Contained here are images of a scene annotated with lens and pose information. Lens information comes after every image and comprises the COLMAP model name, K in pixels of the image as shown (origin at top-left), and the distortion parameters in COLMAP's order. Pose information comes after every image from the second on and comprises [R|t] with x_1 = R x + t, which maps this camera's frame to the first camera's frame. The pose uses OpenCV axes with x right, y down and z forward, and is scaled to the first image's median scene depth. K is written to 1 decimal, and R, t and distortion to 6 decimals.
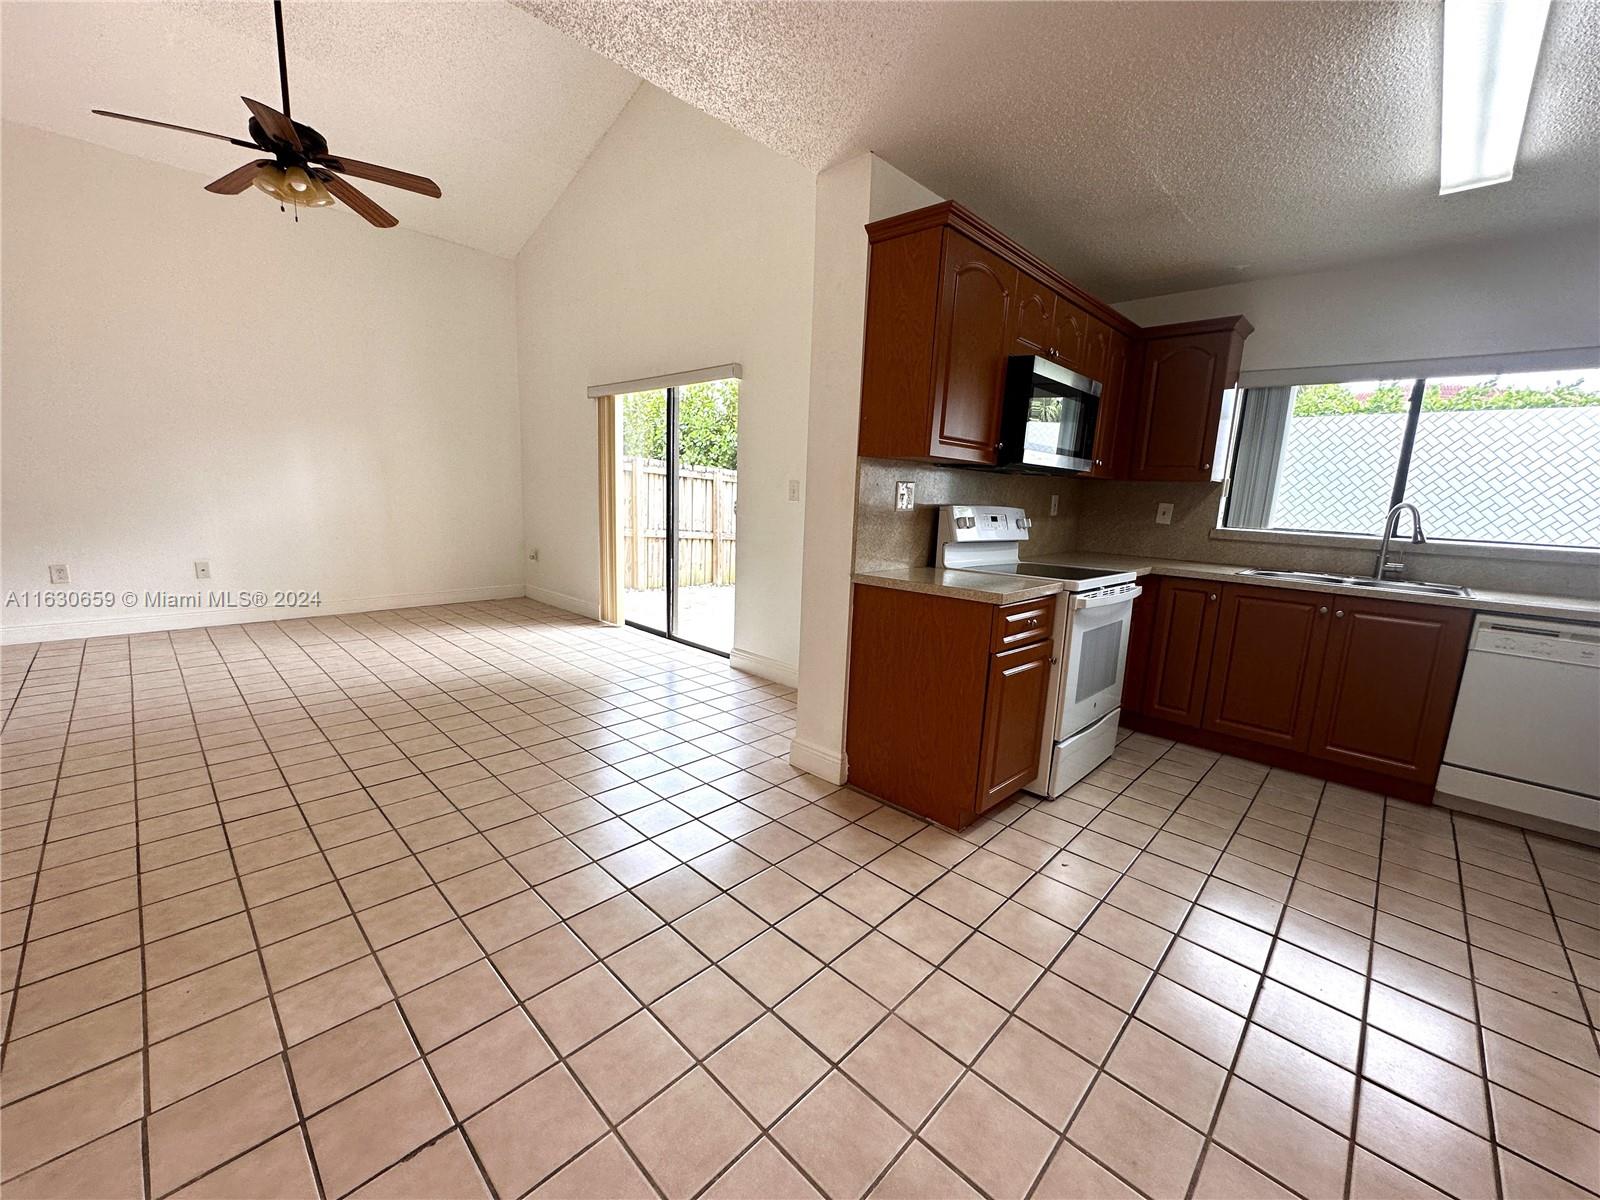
lens RADIAL K [[640.2, 0, 795.9], [0, 640.2, 599.0], [0, 0, 1]] dist [-0.006192, 0.000494]
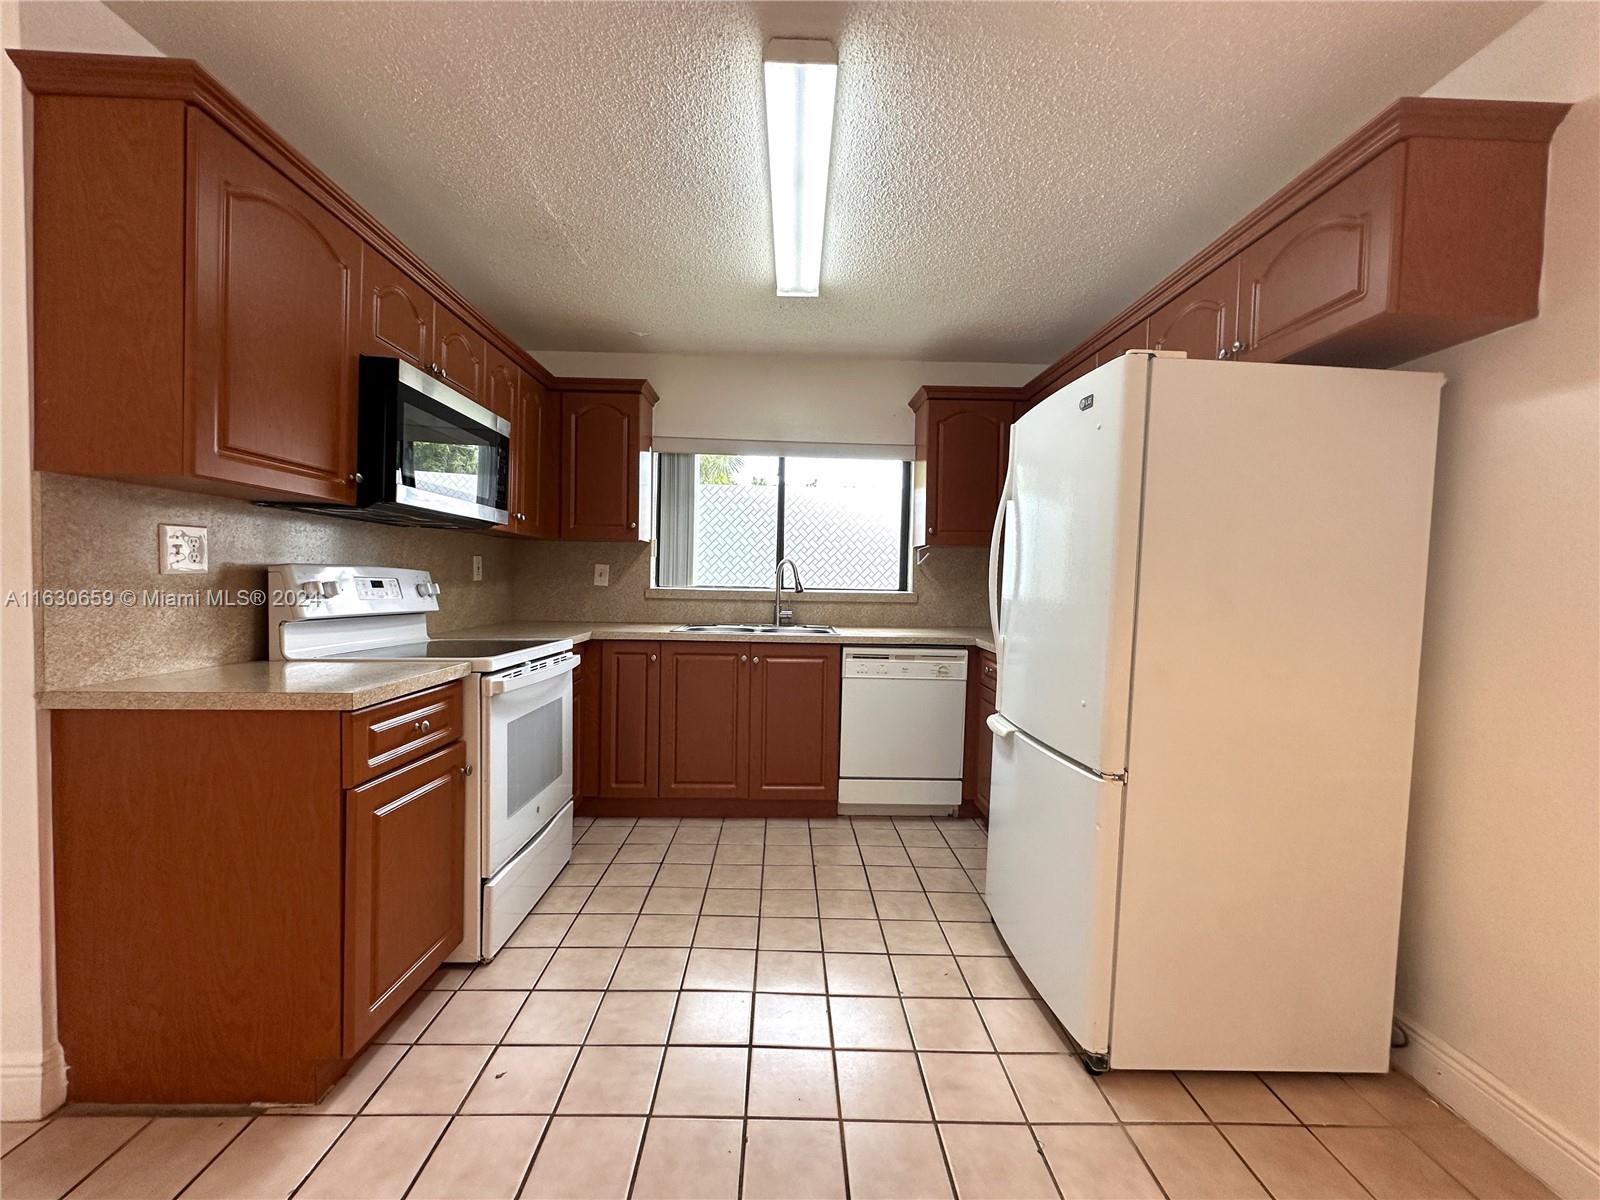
lens RADIAL K [[640.2, 0, 802.6], [0, 640.2, 601.9], [0, 0, 1]] dist [-0.006192, 0.000494]
pose [[0.700423, -0.050894, 0.711911, 0.147239], [0.129788, 0.989906, -0.056926, -0.002310], [-0.701828, 0.132270, 0.699959, 0.179173]]
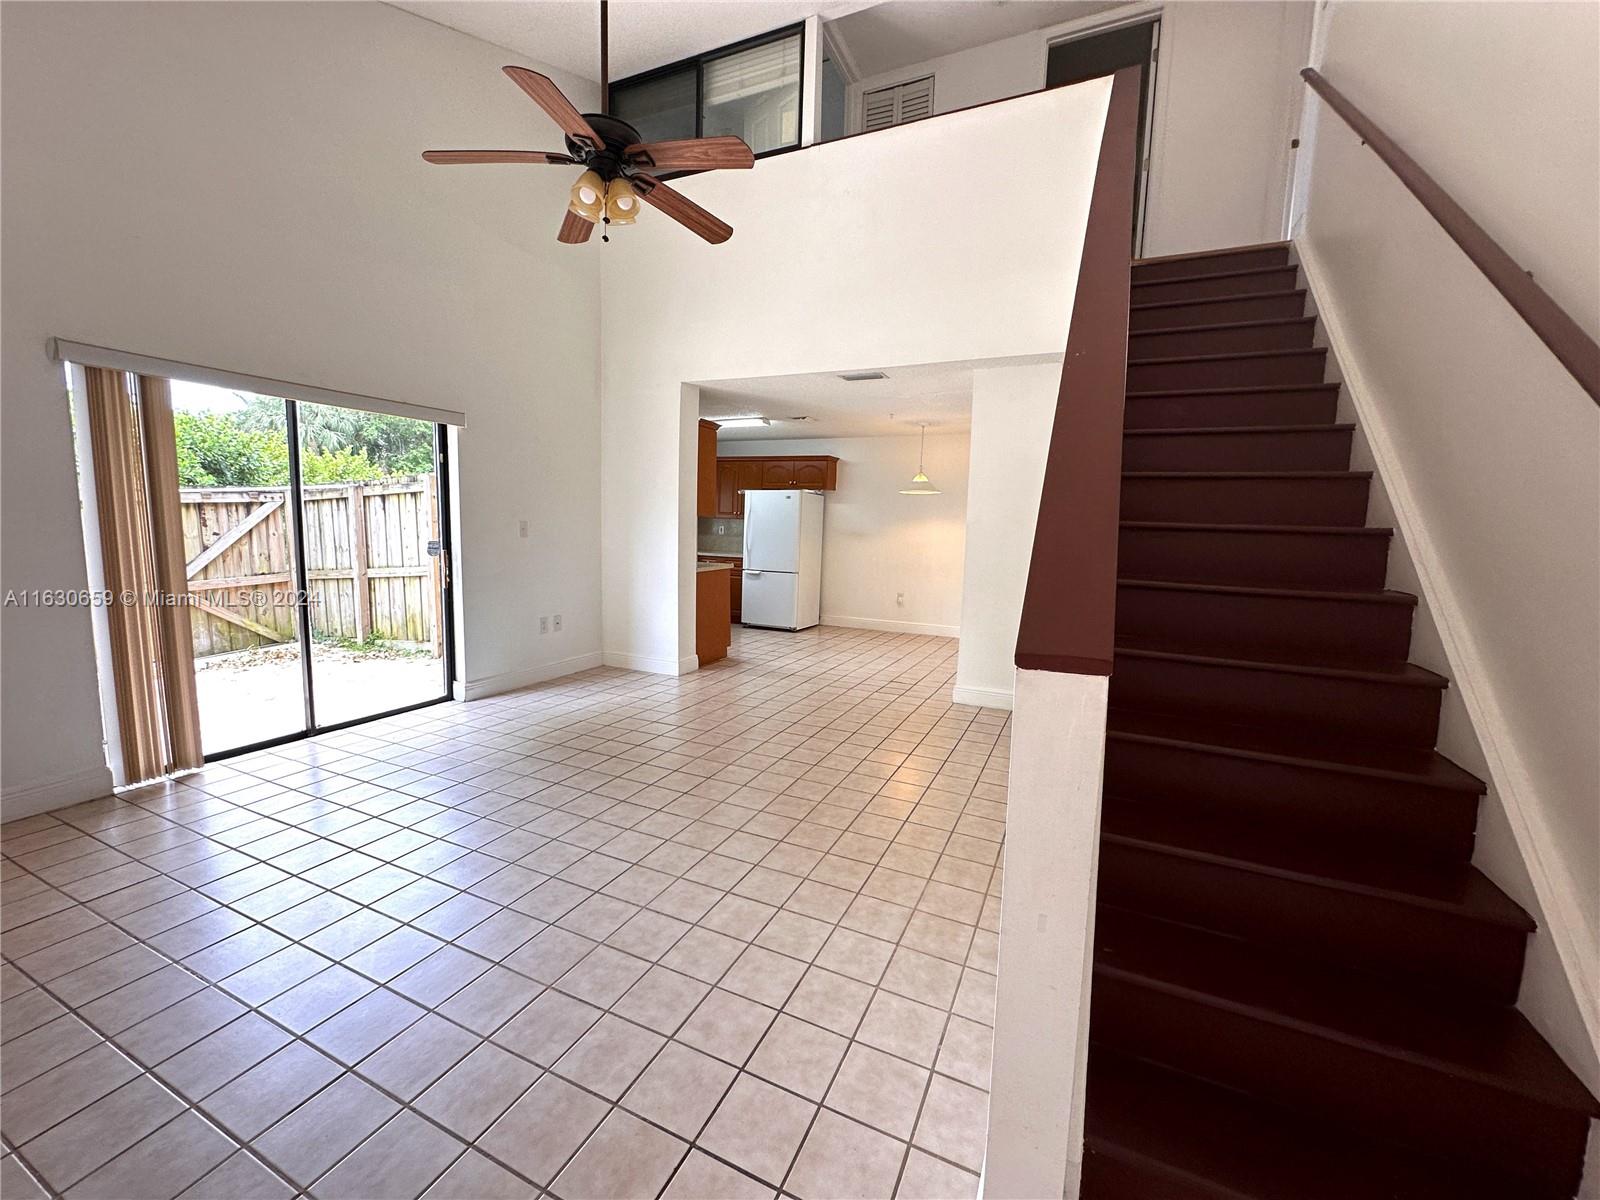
lens RADIAL K [[640.2, 0, 796.3], [0, 640.2, 613.2], [0, 0, 1]] dist [-0.006192, 0.000494]
pose [[-0.325031, -0.178164, 0.928769, -1.956216], [0.121189, 0.966149, 0.227746, -0.324826], [-0.937906, 0.186582, -0.292437, 1.265015]]
